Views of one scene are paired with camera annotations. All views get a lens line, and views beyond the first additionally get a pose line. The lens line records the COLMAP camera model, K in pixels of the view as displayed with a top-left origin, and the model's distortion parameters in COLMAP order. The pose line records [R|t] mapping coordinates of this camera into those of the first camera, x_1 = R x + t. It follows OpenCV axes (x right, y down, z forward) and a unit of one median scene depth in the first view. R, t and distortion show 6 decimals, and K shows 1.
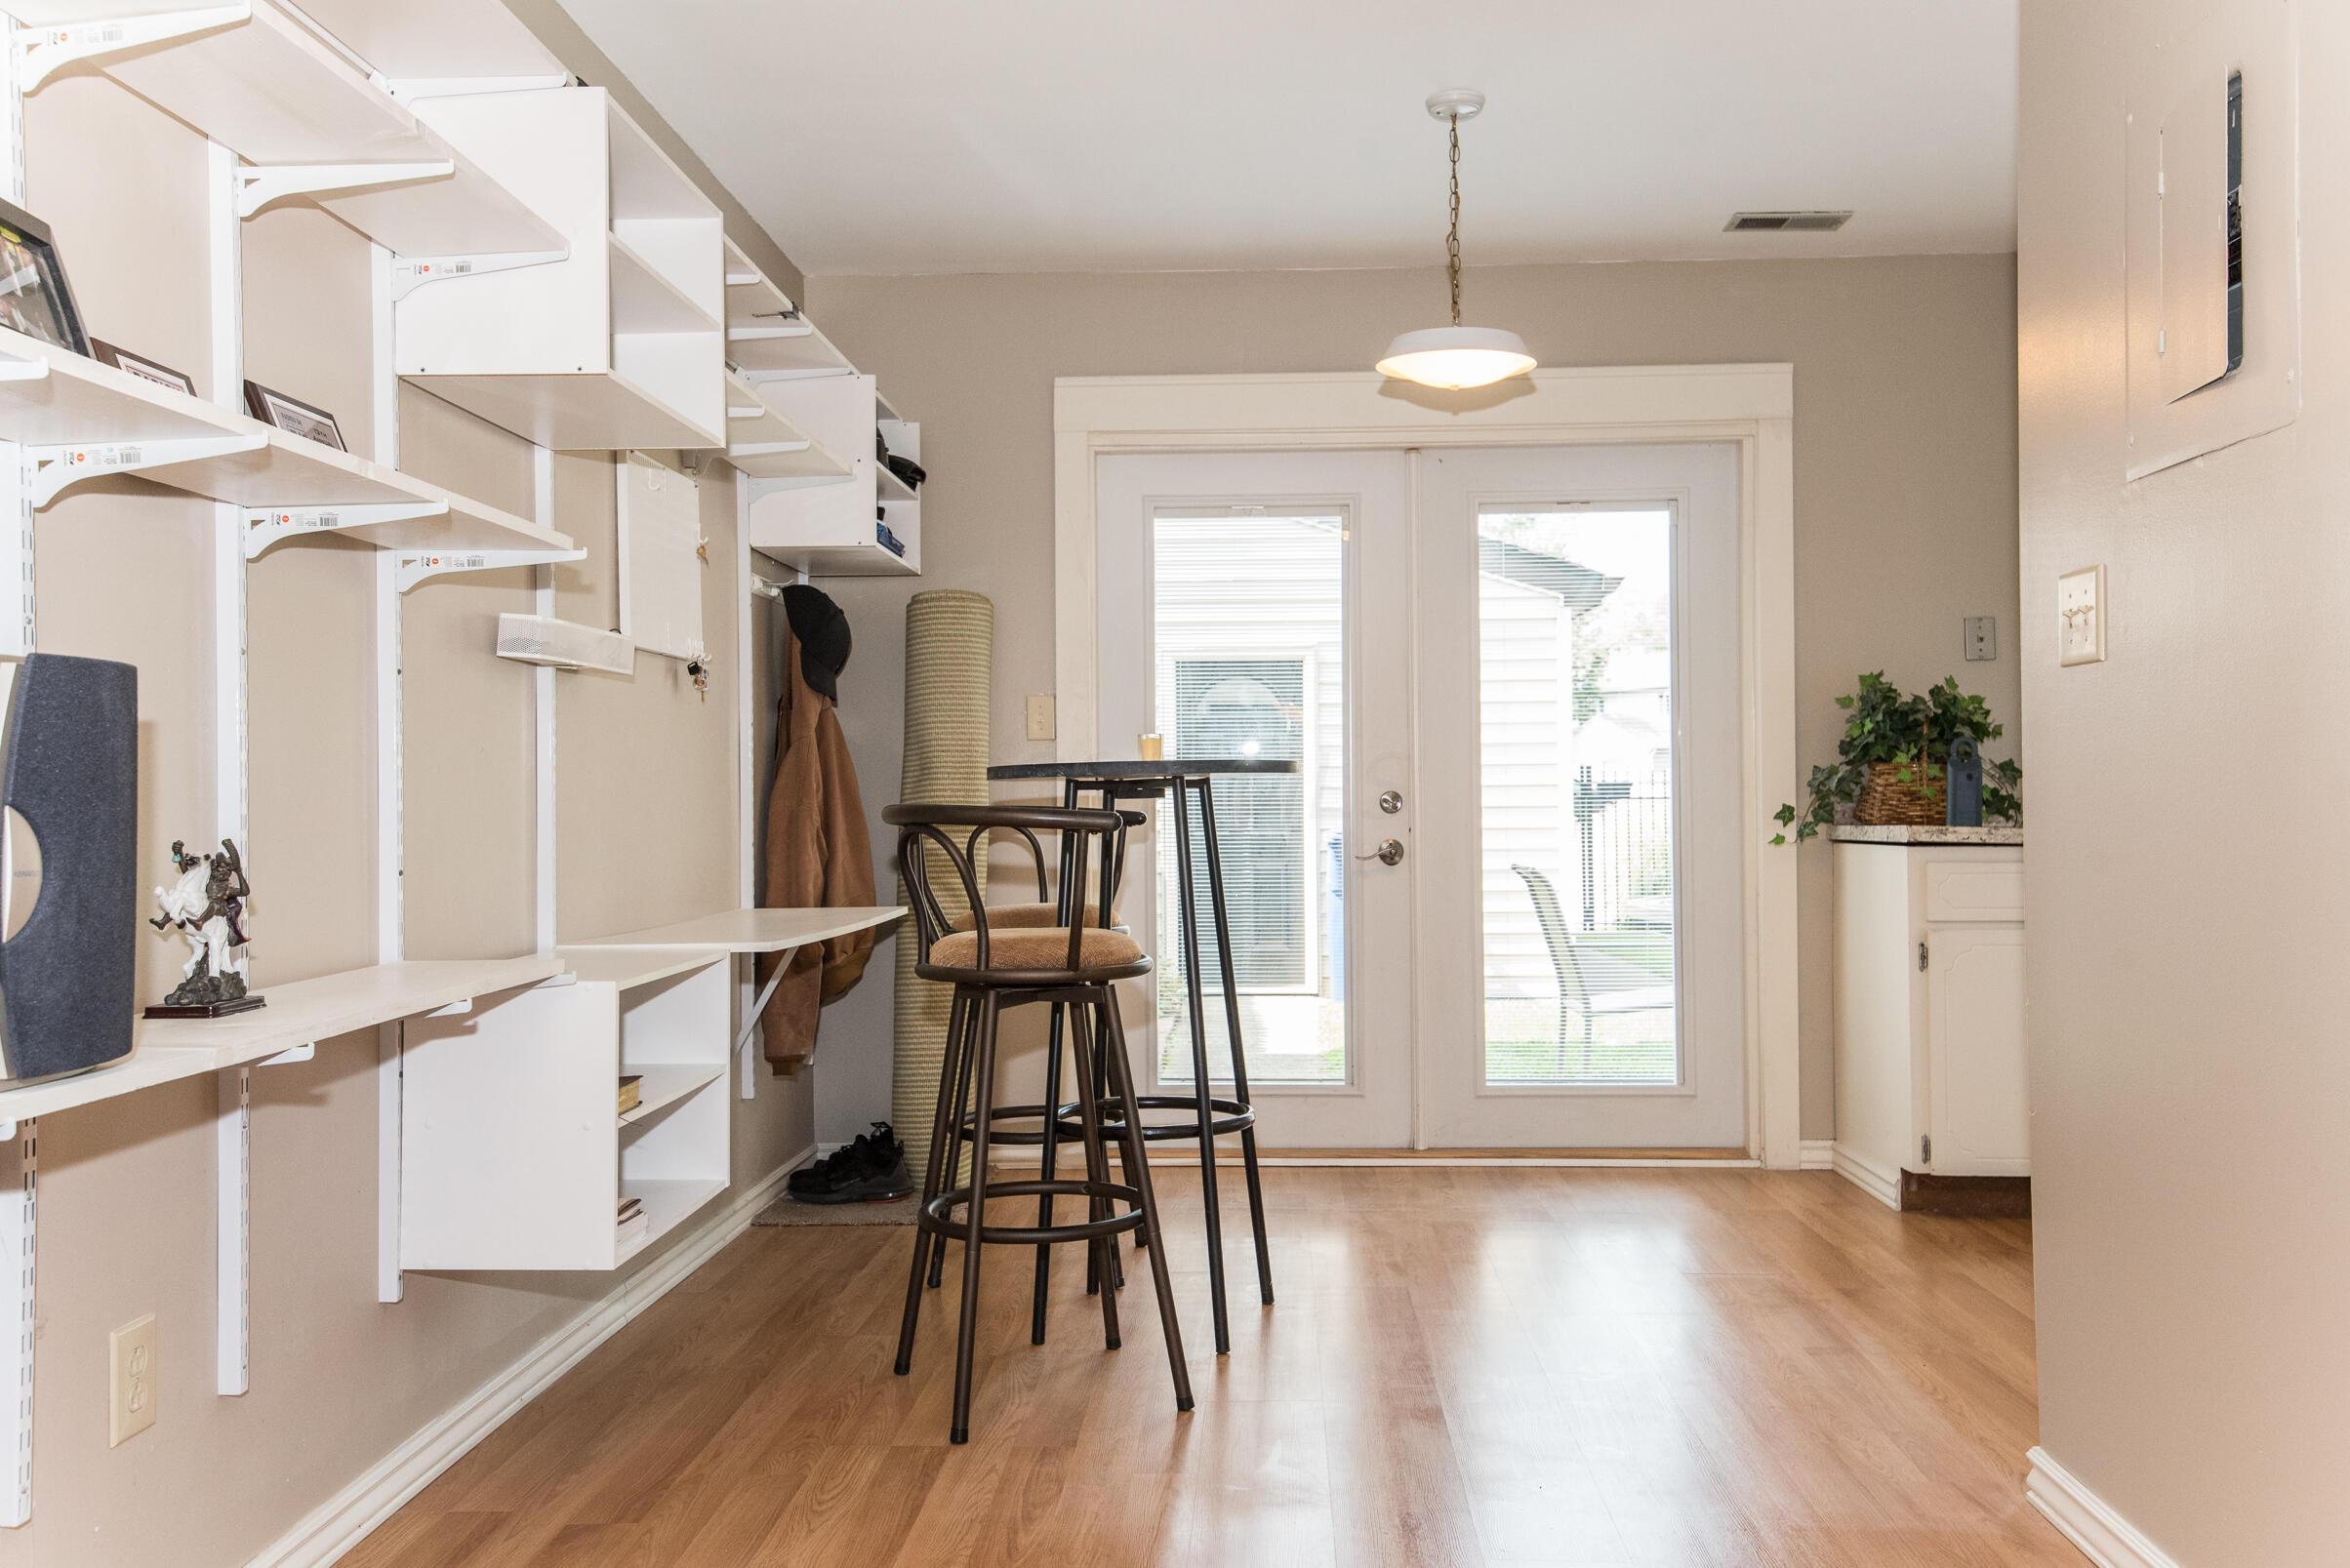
lens RADIAL K [[1900.3, 0, 1192.0], [0, 1900.3, 779.9], [0, 0, 1]] dist [0.043069, 0.006725]
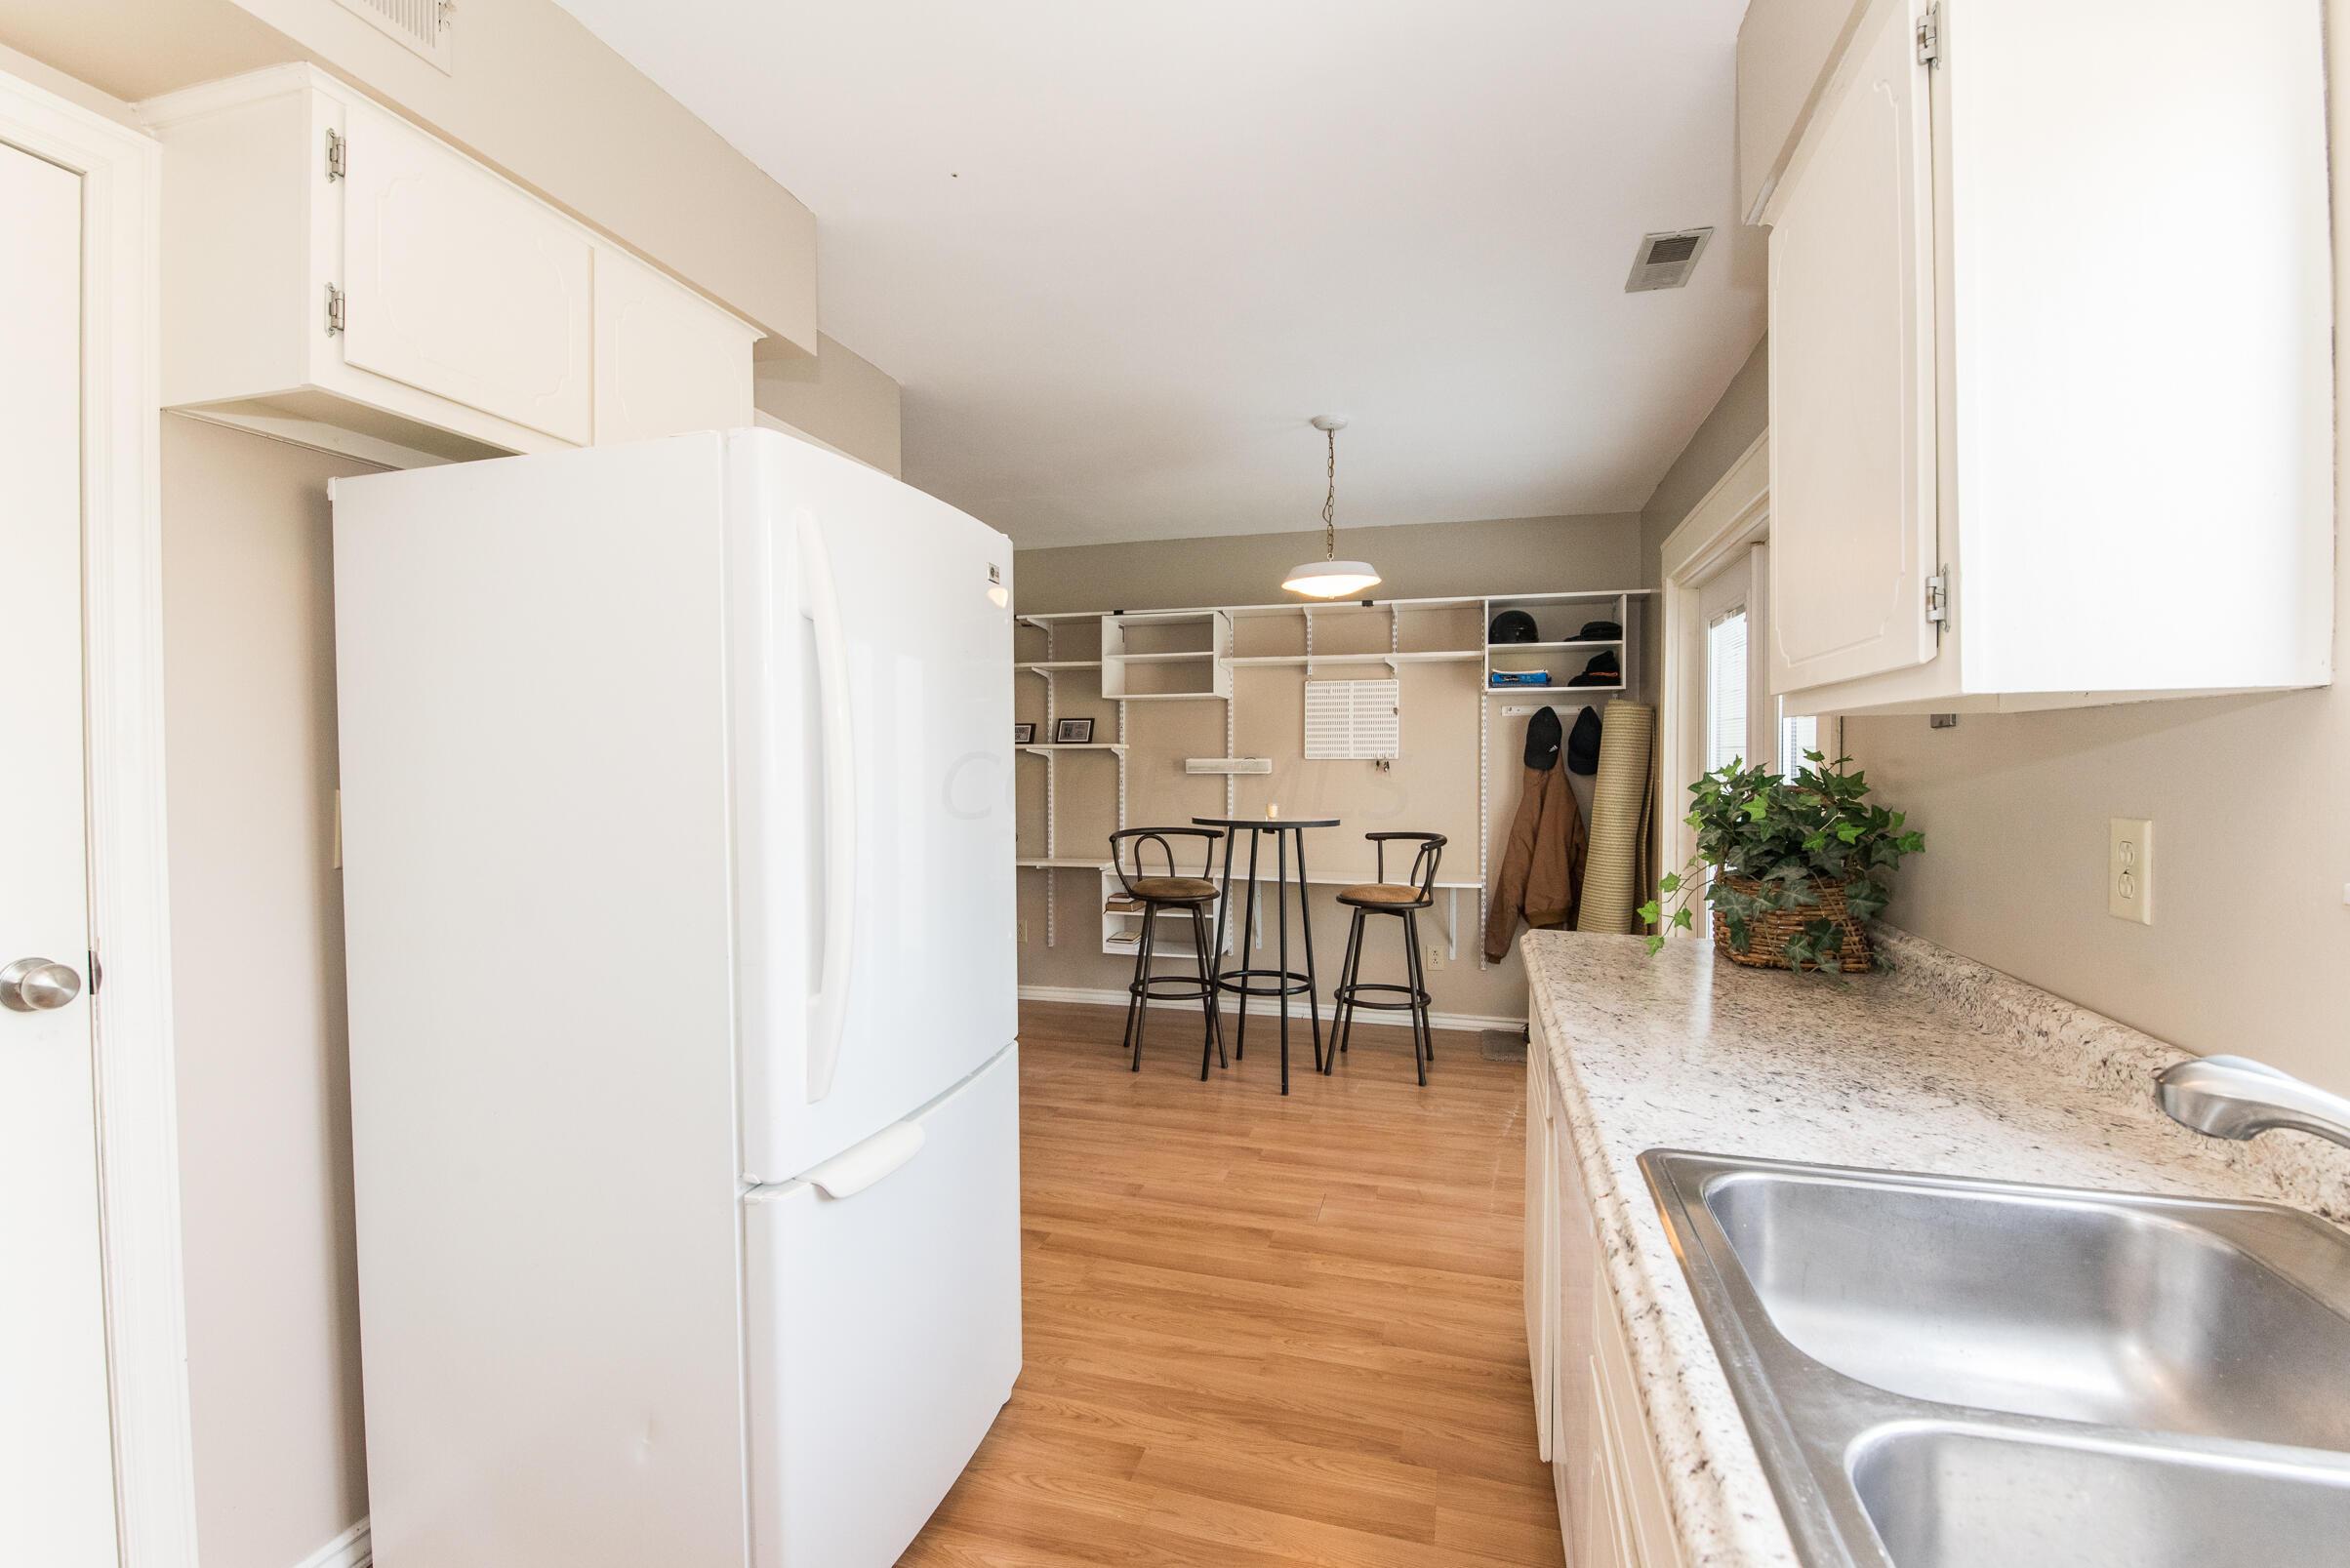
lens RADIAL K [[1038.6, 0, 1181.4], [0, 1038.6, 785.5], [0, 0, 1]] dist [0.002192, -0.011191]
pose [[-0.232081, 0.027566, -0.972306, 1.113775], [0.010126, 0.999613, 0.025923, -0.074448], [0.972644, -0.003830, -0.232270, 1.162084]]
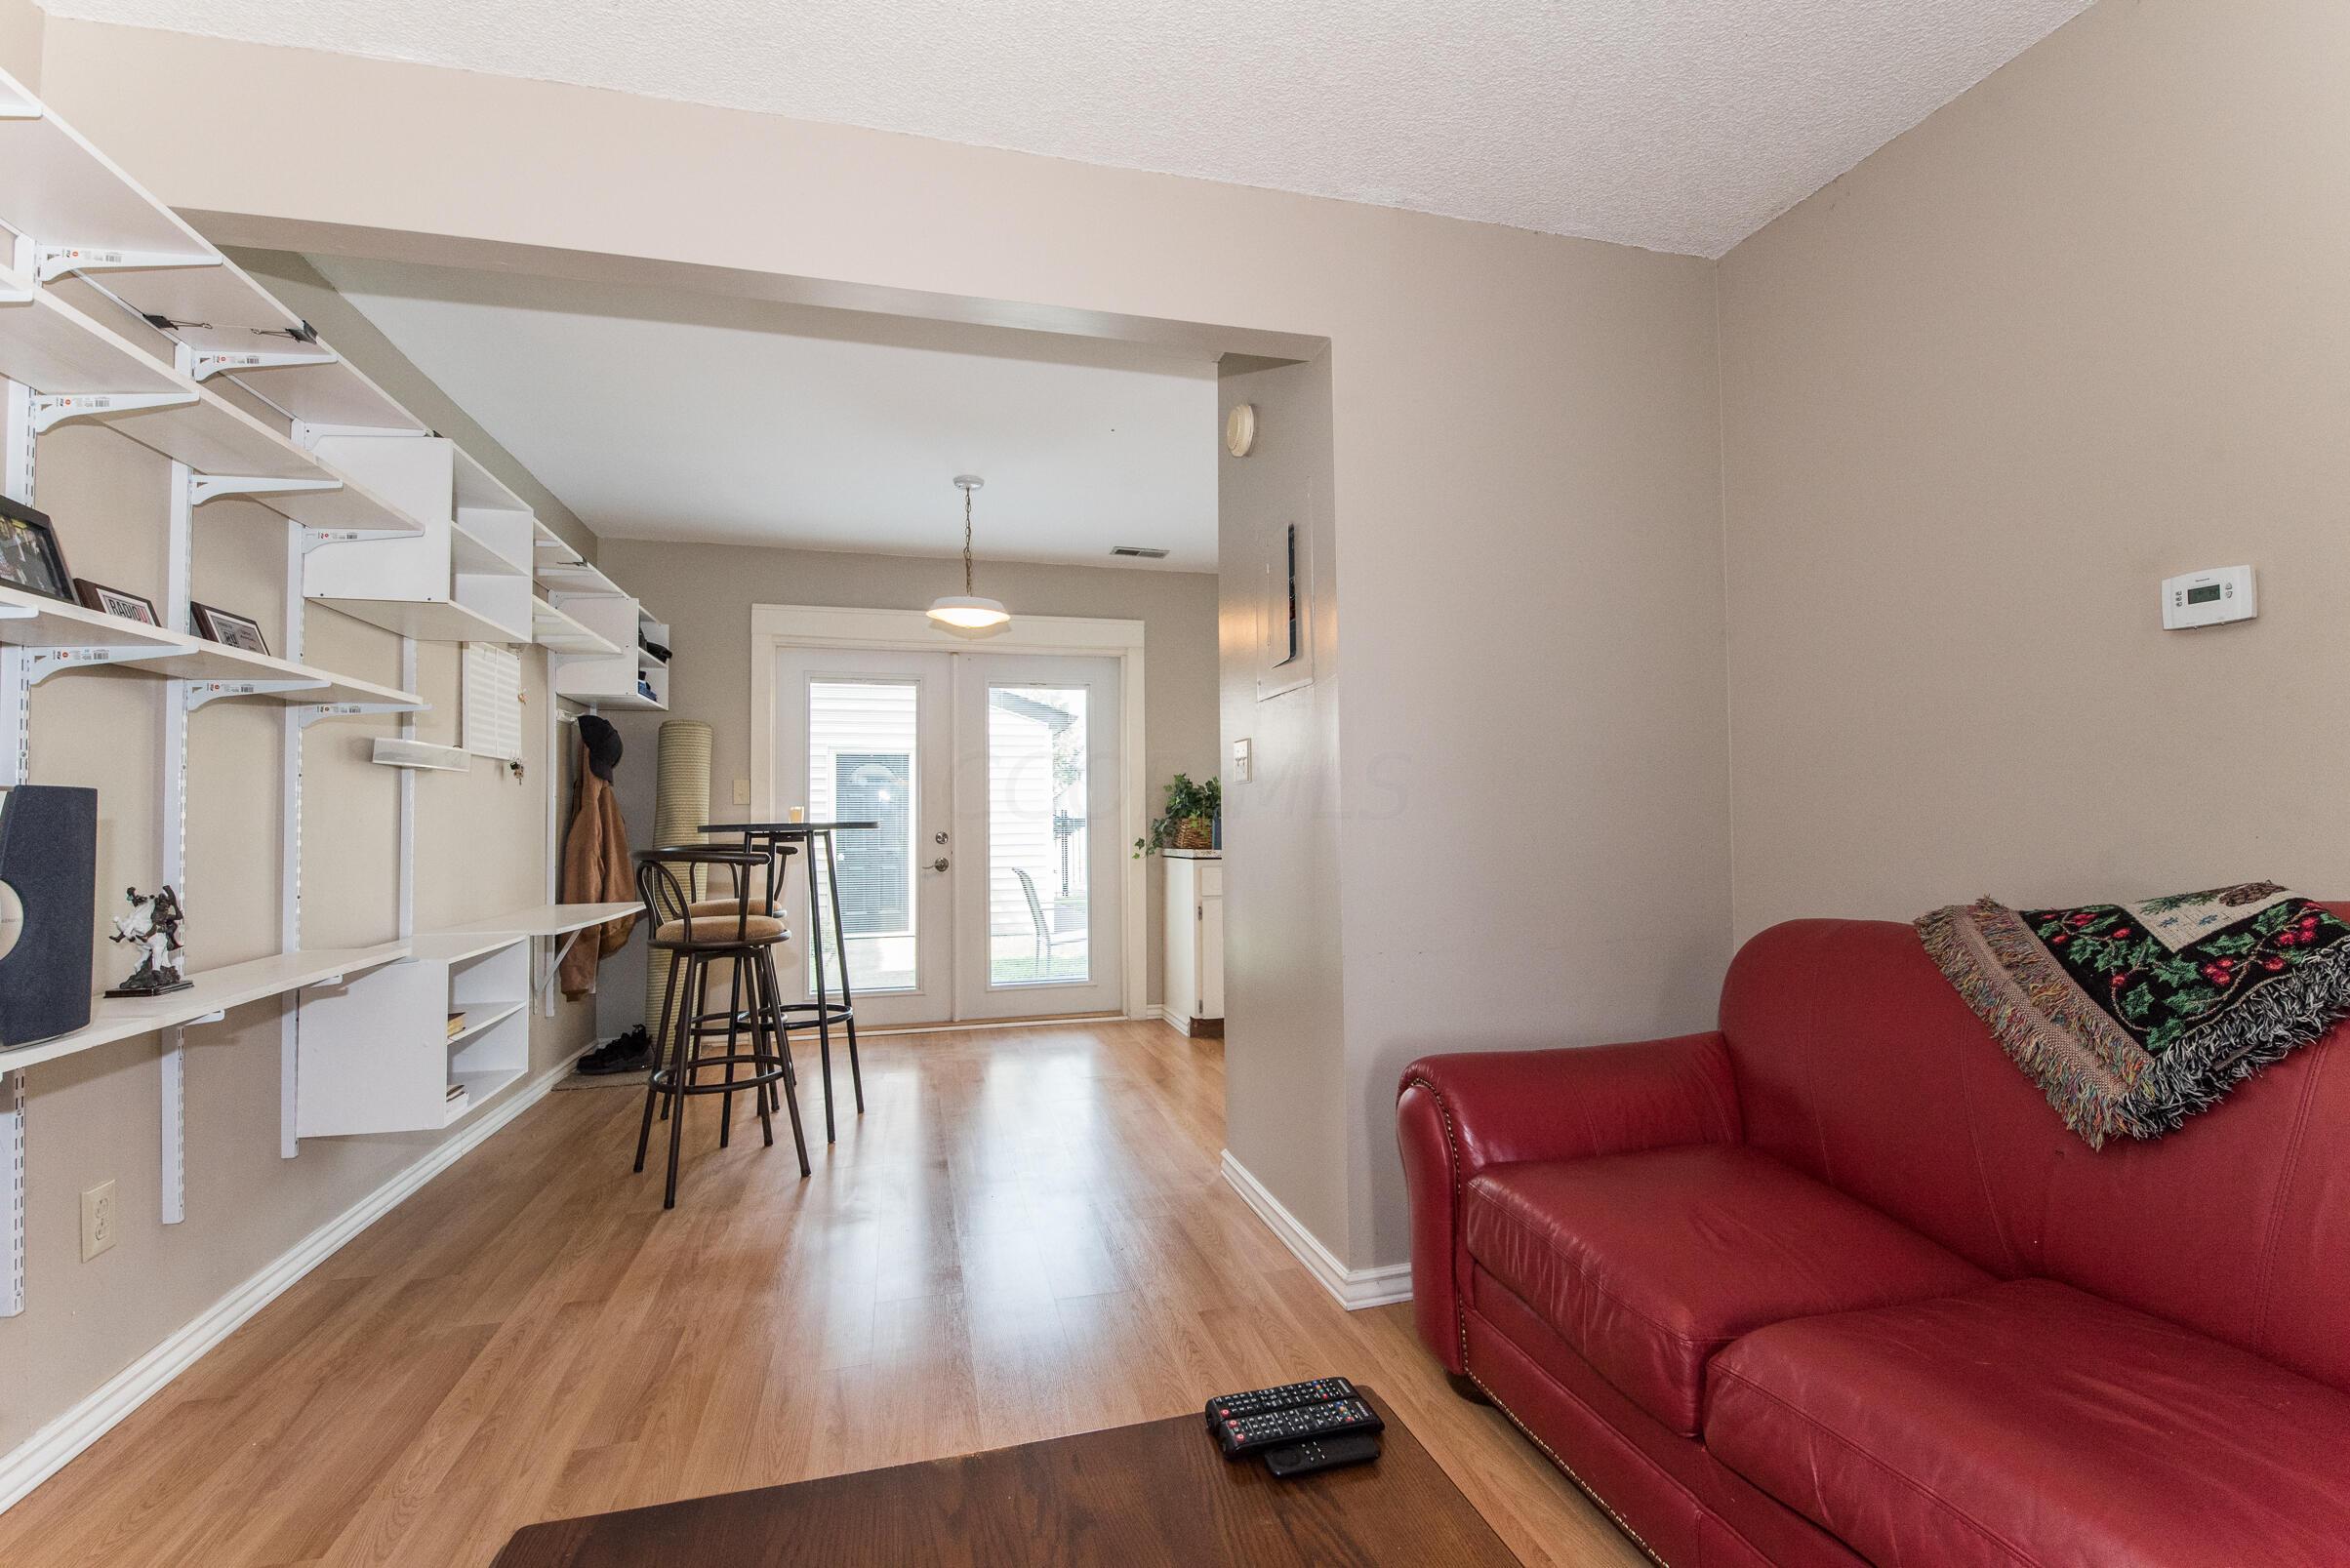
lens RADIAL K [[1009.9, 0, 1173.9], [0, 1009.9, 790.8], [0, 0, 1]] dist [0.001853, -0.010291]
pose [[0.954006, 0.007393, 0.299695, 0.033987], [-0.000420, 0.999728, -0.023322, -0.017170], [-0.299786, 0.022124, 0.953750, -0.040577]]
